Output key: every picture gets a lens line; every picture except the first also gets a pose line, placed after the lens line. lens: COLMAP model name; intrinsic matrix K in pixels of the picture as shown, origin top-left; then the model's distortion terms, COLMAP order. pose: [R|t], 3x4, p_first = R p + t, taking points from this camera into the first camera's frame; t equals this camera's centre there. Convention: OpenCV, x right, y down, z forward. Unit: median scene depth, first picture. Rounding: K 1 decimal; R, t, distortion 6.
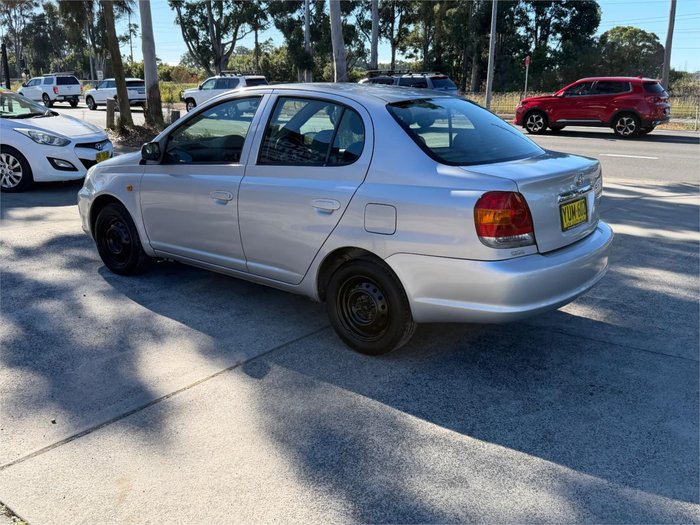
lens RADIAL K [[658.0, 0, 347.1], [0, 658.0, 248.1], [0, 0, 1]] dist [0.133211, -0.266924]
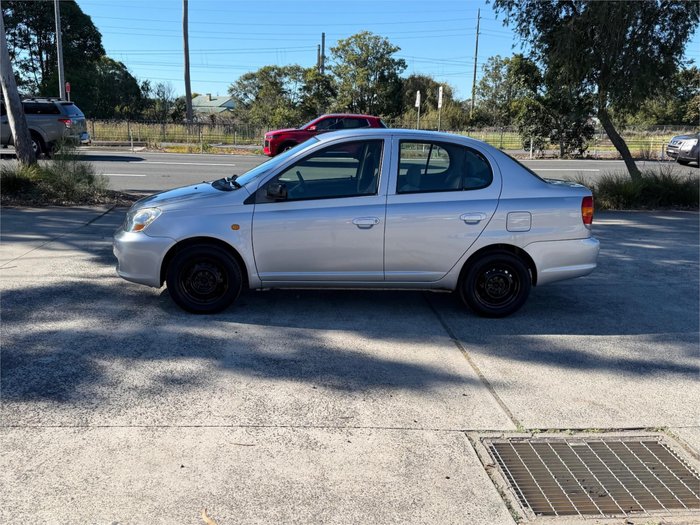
lens RADIAL K [[658.0, 0, 347.1], [0, 658.0, 248.1], [0, 0, 1]] dist [0.133211, -0.266924]
pose [[0.728702, -0.121907, 0.673893, -0.519282], [0.145035, 0.989179, 0.022111, -0.031129], [-0.669296, 0.081625, 0.738498, 0.059915]]
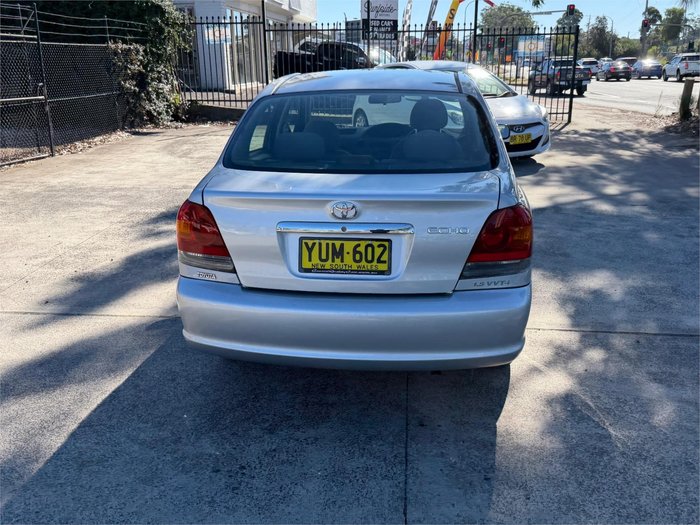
lens RADIAL K [[665.4, 0, 349.7], [0, 665.4, 253.7], [0, 0, 1]] dist [0.136162, -0.263971]
pose [[0.522409, 0.222339, -0.823198, 0.407354], [-0.190840, 0.971404, 0.141260, -0.068252], [0.831065, 0.083304, 0.549901, 0.259000]]
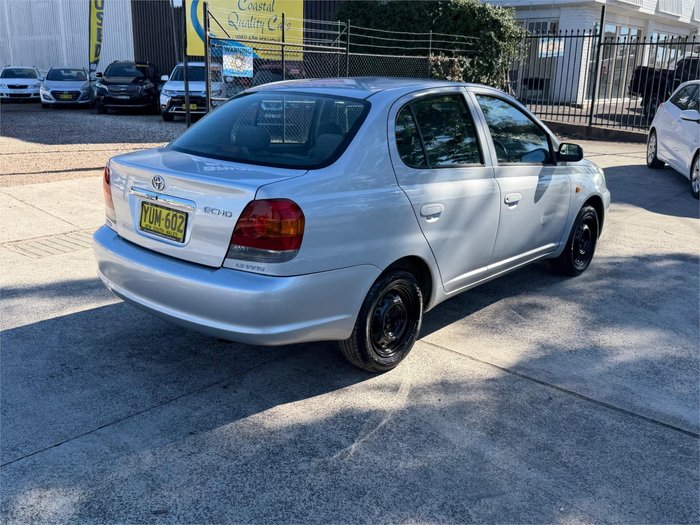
lens RADIAL K [[665.4, 0, 349.7], [0, 665.4, 253.7], [0, 0, 1]] dist [0.136162, -0.263971]
pose [[-0.067881, 0.250335, -0.965777, 0.512043], [-0.262947, 0.929296, 0.259360, -0.131969], [0.962419, 0.271554, 0.002744, 0.536740]]
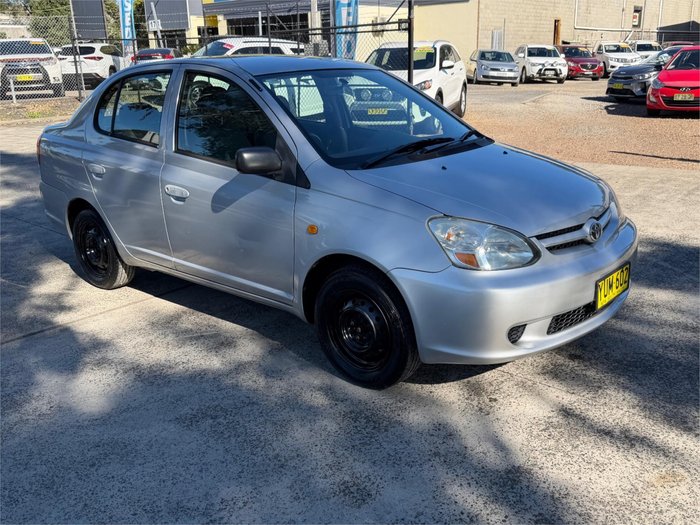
lens RADIAL K [[658.0, 0, 347.1], [0, 658.0, 248.1], [0, 0, 1]] dist [0.133211, -0.266924]
pose [[-0.997571, -0.007626, 0.069243, -0.112813], [0.027592, 0.869438, 0.493270, -0.249330], [-0.063964, 0.493982, -0.867116, 1.019294]]
